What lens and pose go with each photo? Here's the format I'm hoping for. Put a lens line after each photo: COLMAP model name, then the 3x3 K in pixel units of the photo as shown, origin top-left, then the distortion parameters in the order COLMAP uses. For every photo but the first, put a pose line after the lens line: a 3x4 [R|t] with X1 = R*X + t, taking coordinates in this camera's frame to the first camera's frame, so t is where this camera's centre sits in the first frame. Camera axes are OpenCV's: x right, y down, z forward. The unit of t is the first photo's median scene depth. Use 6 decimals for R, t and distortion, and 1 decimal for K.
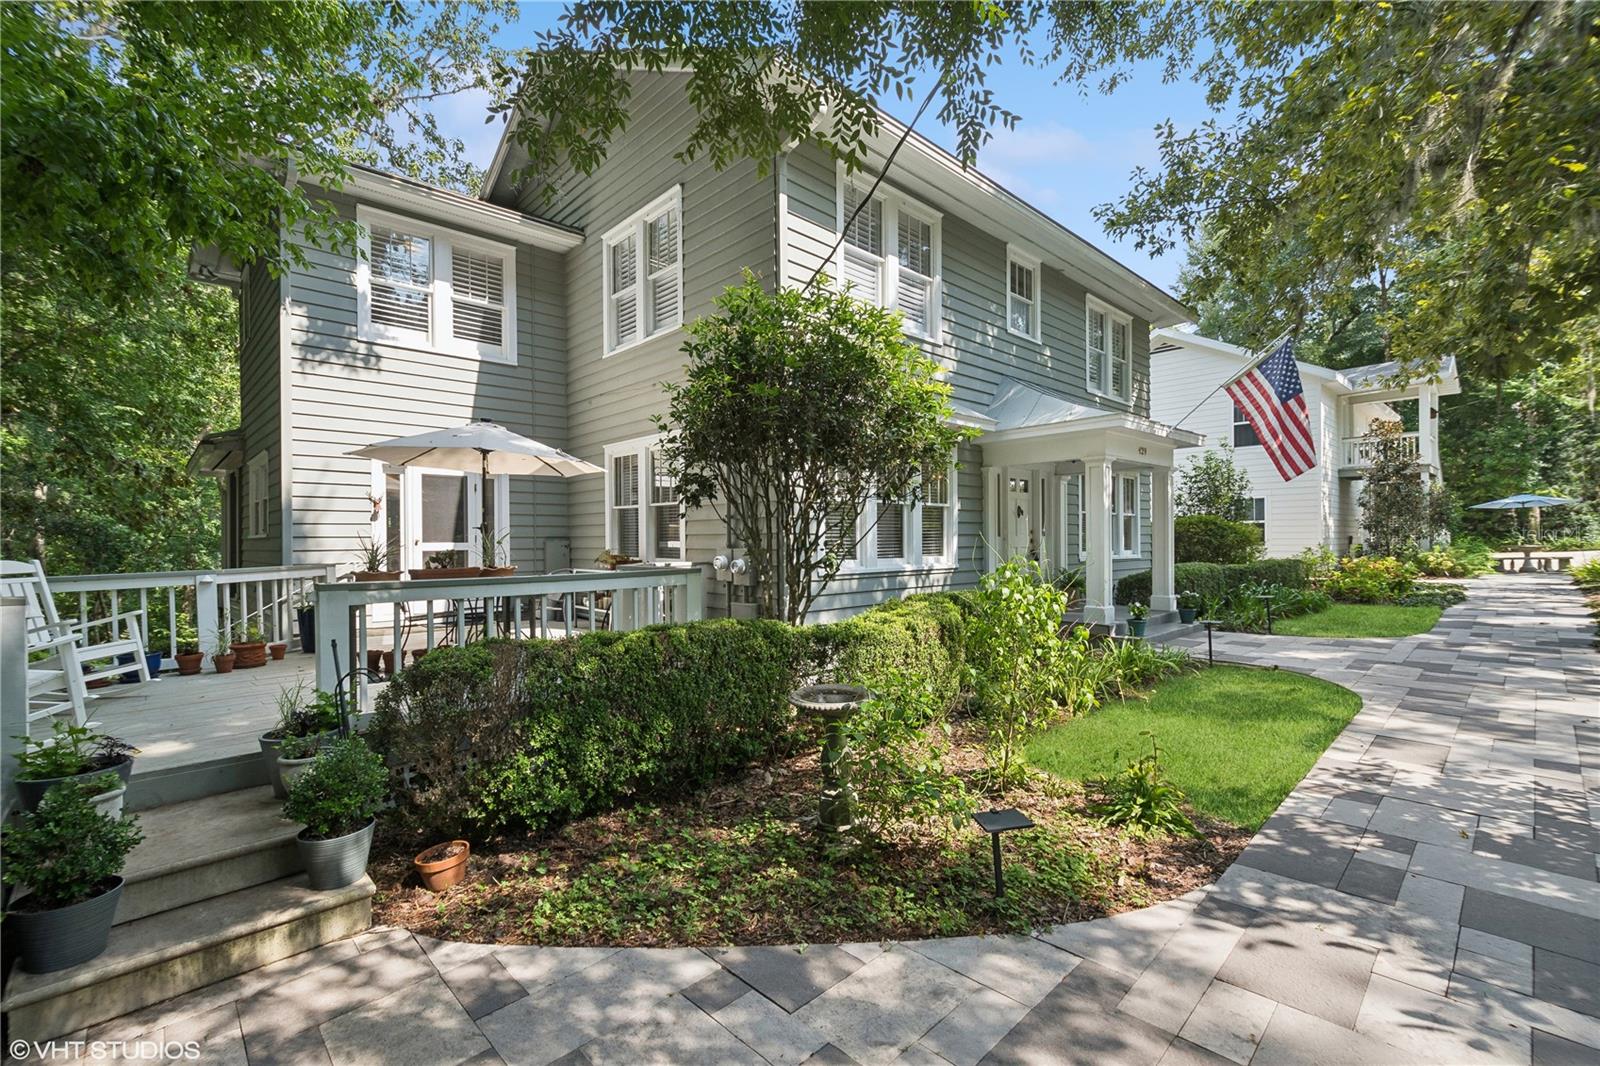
lens RADIAL K [[701.0, 0, 804.6], [0, 701.0, 540.9], [0, 0, 1]] dist [0.001031, 0.000191]
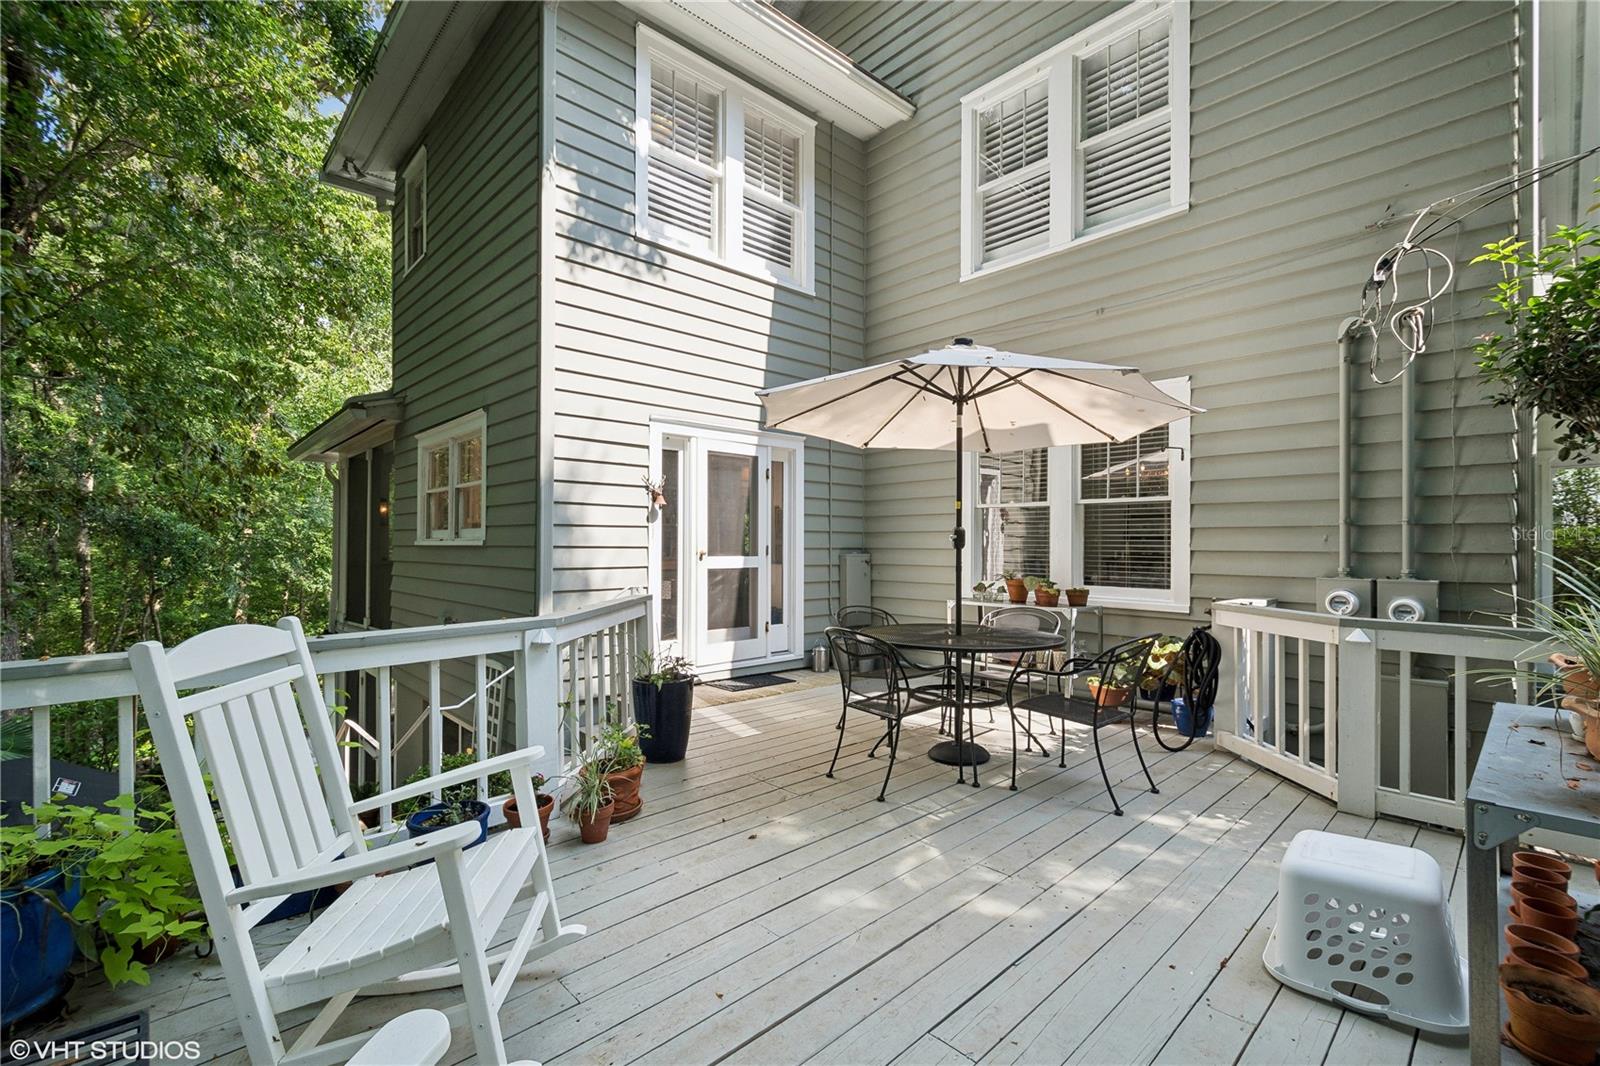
lens RADIAL K [[703.3, 0, 796.0], [0, 703.3, 543.1], [0, 0, 1]] dist [0.001167, 0.000272]
pose [[0.999785, 0.012387, -0.016610, -0.454137], [-0.012479, 0.999907, -0.005474, -0.007119], [0.016541, 0.005680, 0.999847, 0.348862]]
